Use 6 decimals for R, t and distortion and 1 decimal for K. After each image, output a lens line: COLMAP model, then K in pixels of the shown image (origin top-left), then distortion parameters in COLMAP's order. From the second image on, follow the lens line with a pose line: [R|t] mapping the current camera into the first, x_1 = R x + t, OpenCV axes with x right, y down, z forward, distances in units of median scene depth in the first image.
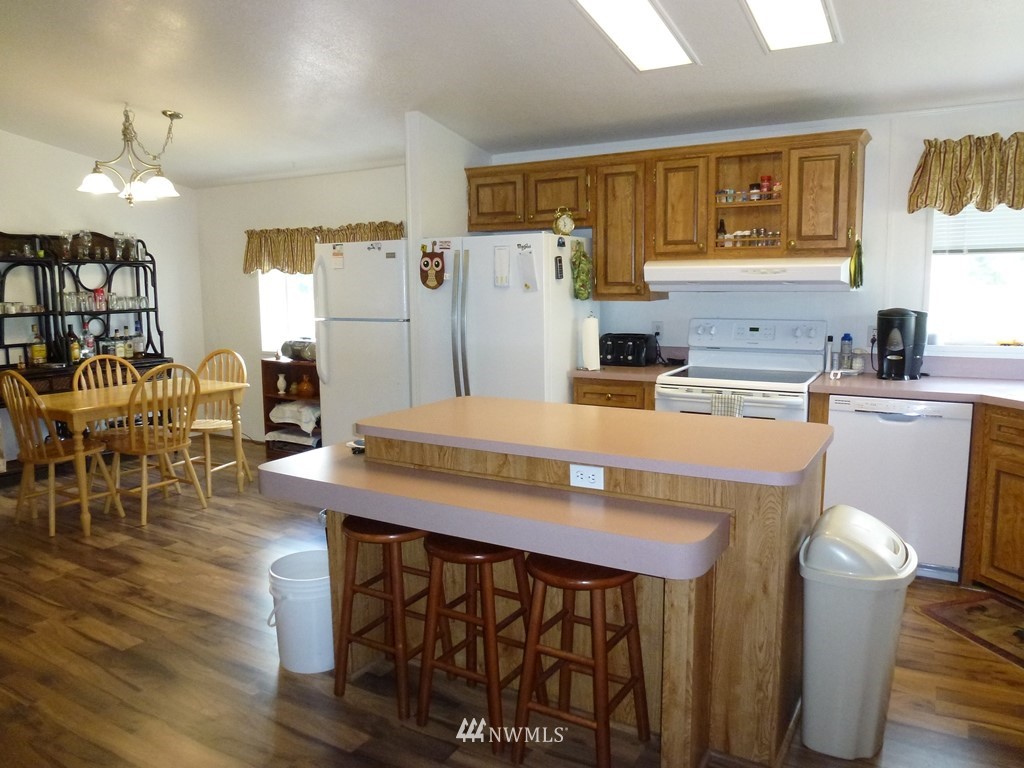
lens RADIAL K [[727.8, 0, 491.0], [0, 727.8, 376.6], [0, 0, 1]] dist [-0.011535, -0.002856]
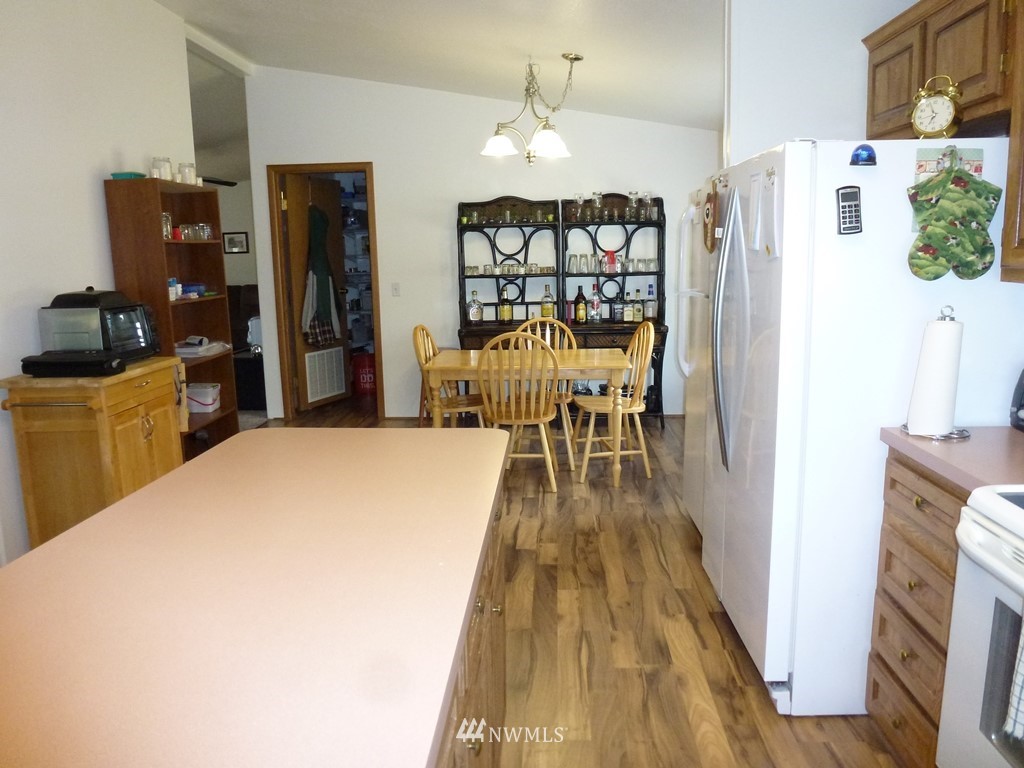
lens RADIAL K [[727.8, 0, 491.0], [0, 727.8, 376.6], [0, 0, 1]] dist [-0.011535, -0.002856]
pose [[0.504686, 0.143520, -0.851290, 0.388733], [-0.095229, 0.989322, 0.110334, -0.068285], [0.858035, 0.025384, 0.512964, 0.536178]]
